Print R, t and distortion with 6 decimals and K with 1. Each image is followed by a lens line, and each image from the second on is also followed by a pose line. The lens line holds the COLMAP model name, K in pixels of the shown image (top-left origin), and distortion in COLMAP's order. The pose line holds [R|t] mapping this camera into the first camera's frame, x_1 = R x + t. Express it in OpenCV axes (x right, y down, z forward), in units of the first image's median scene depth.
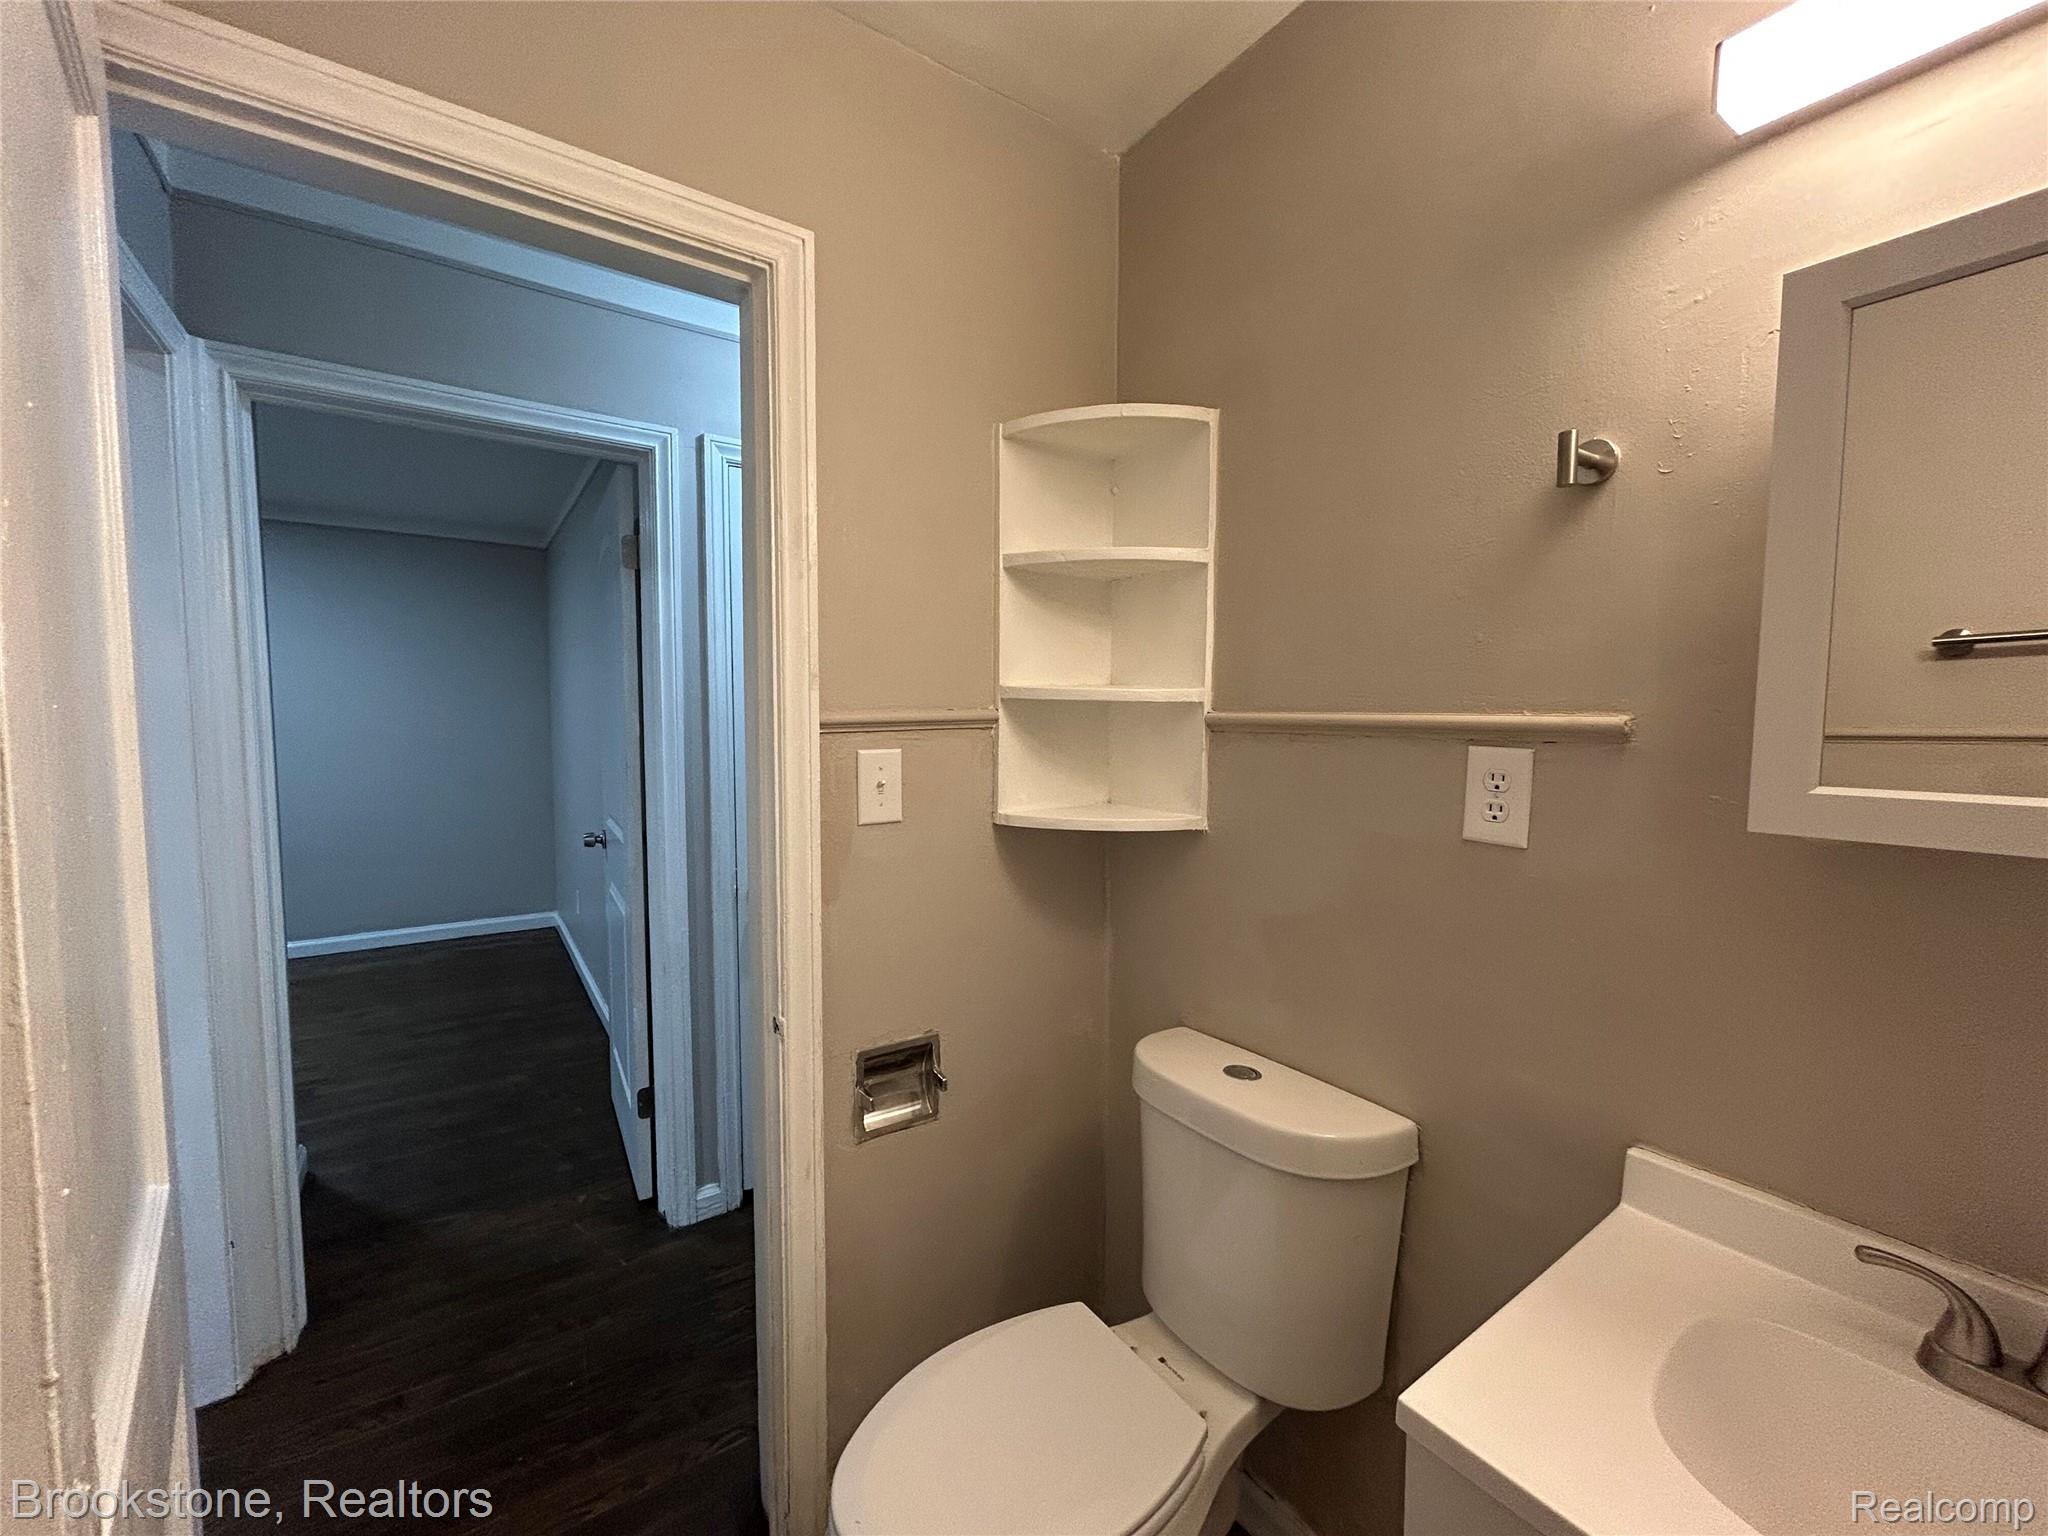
lens RADIAL K [[830.5, 0, 1022.7], [0, 830.5, 768.0], [0, 0, 1]] dist [0.000338, 0.000392]
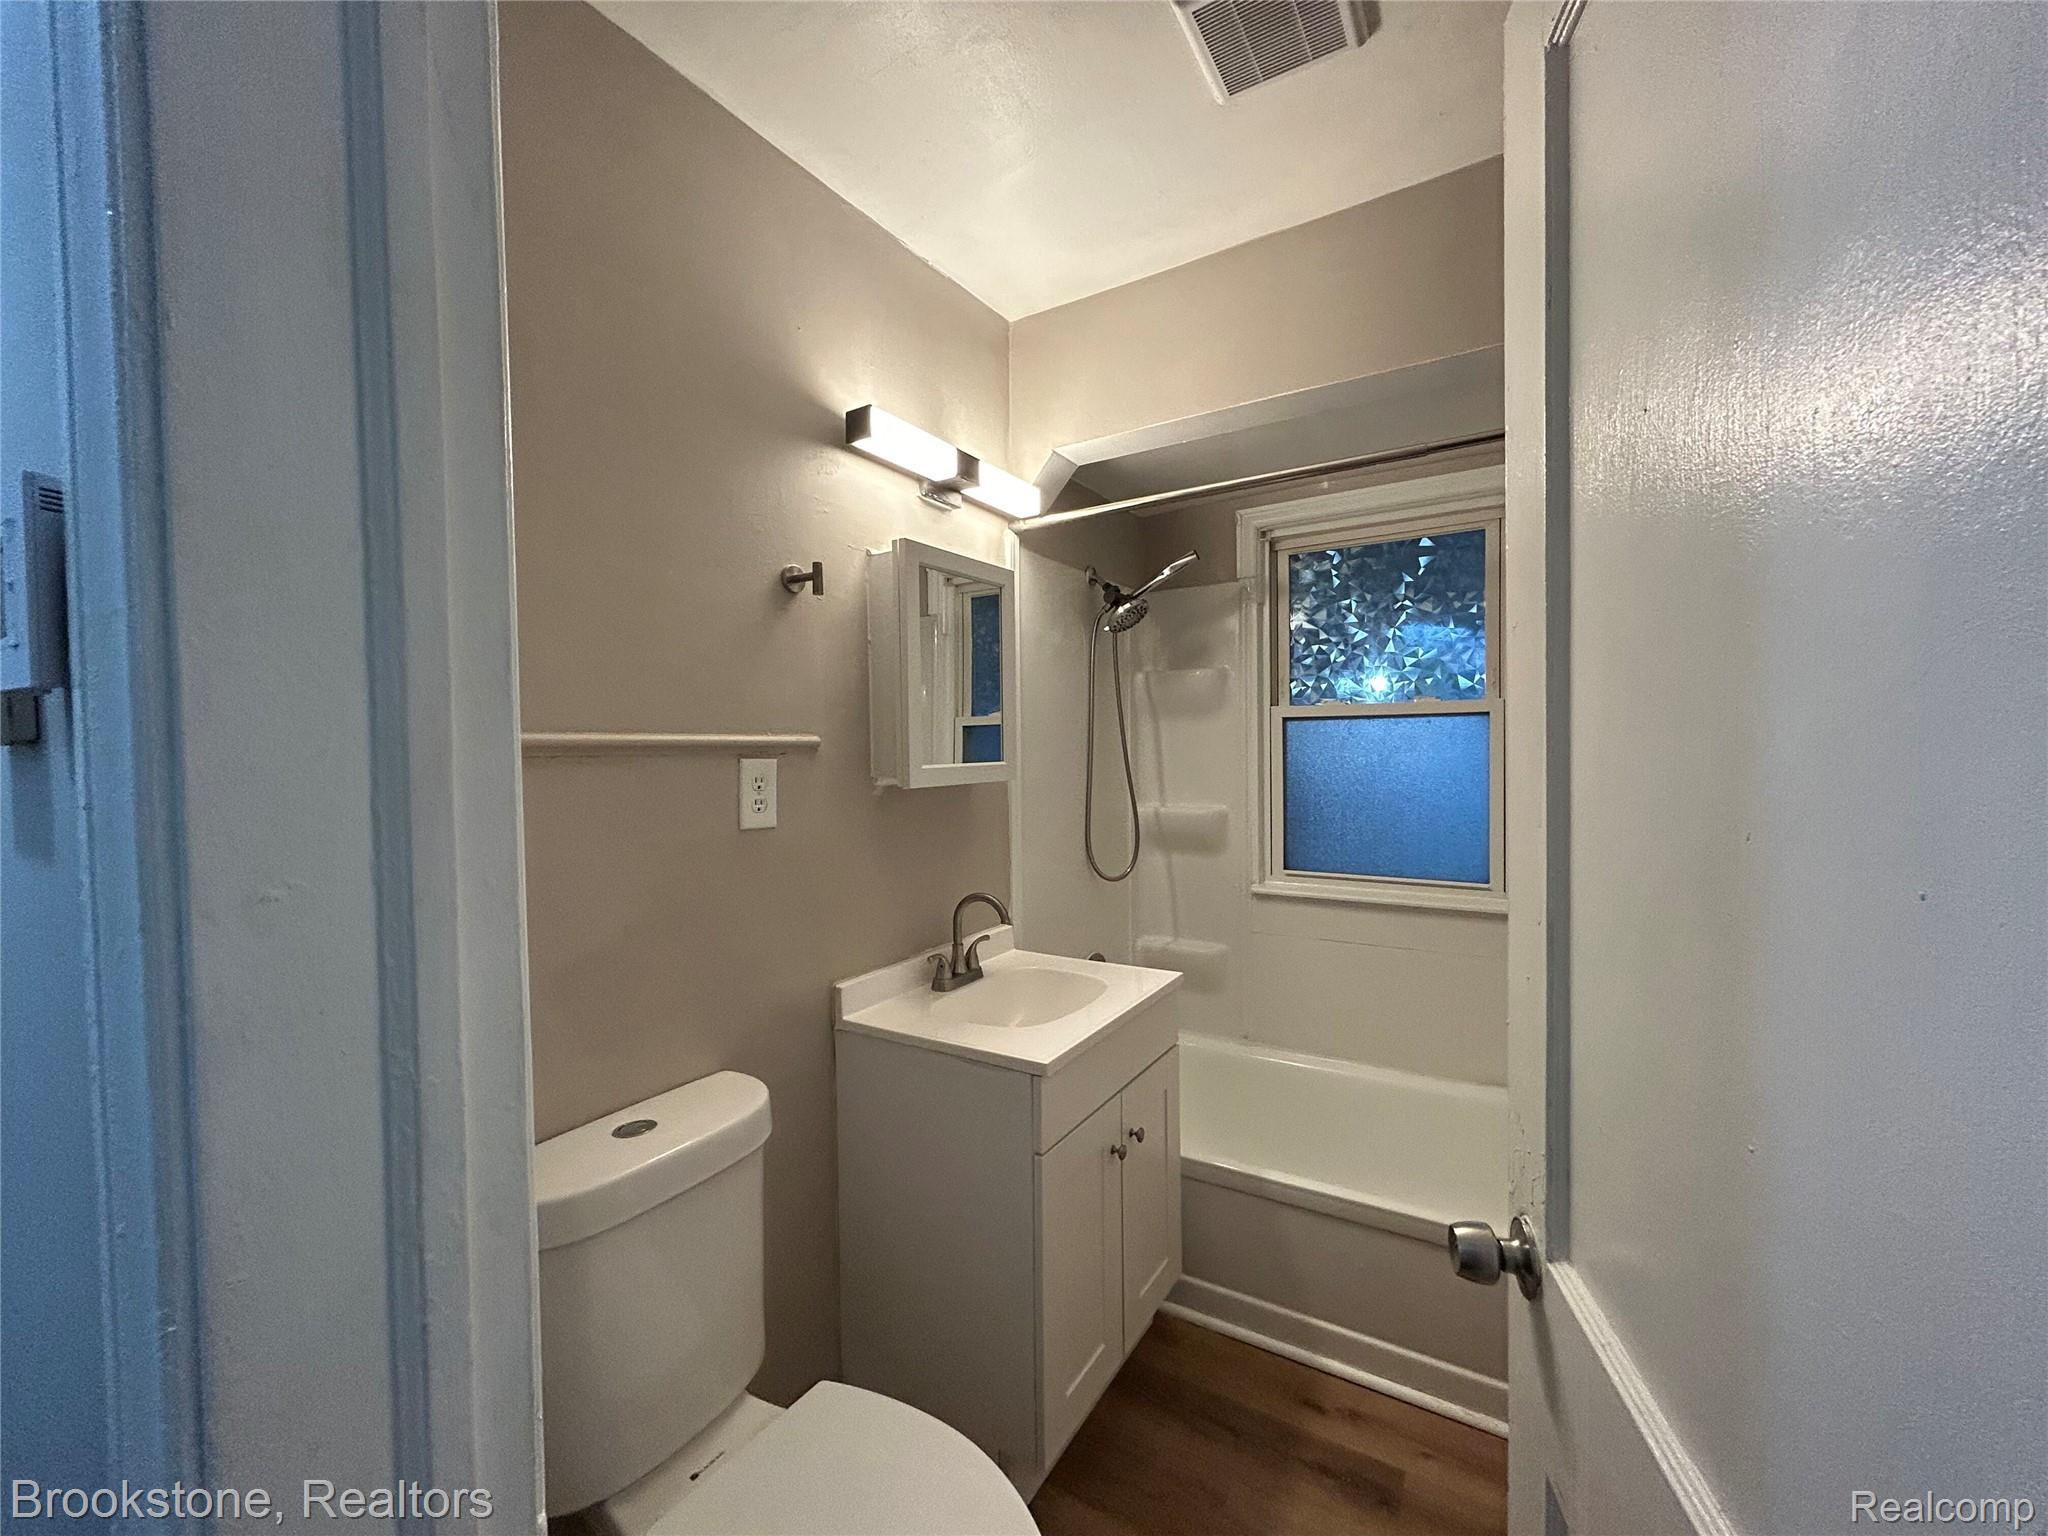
lens RADIAL K [[830.5, 0, 1022.7], [0, 830.5, 768.0], [0, 0, 1]] dist [0.000338, 0.000392]
pose [[-0.392701, -0.024628, 0.919337, -0.876396], [0.075713, 0.995382, 0.059007, -0.057393], [-0.916545, 0.092778, -0.389022, 1.120814]]
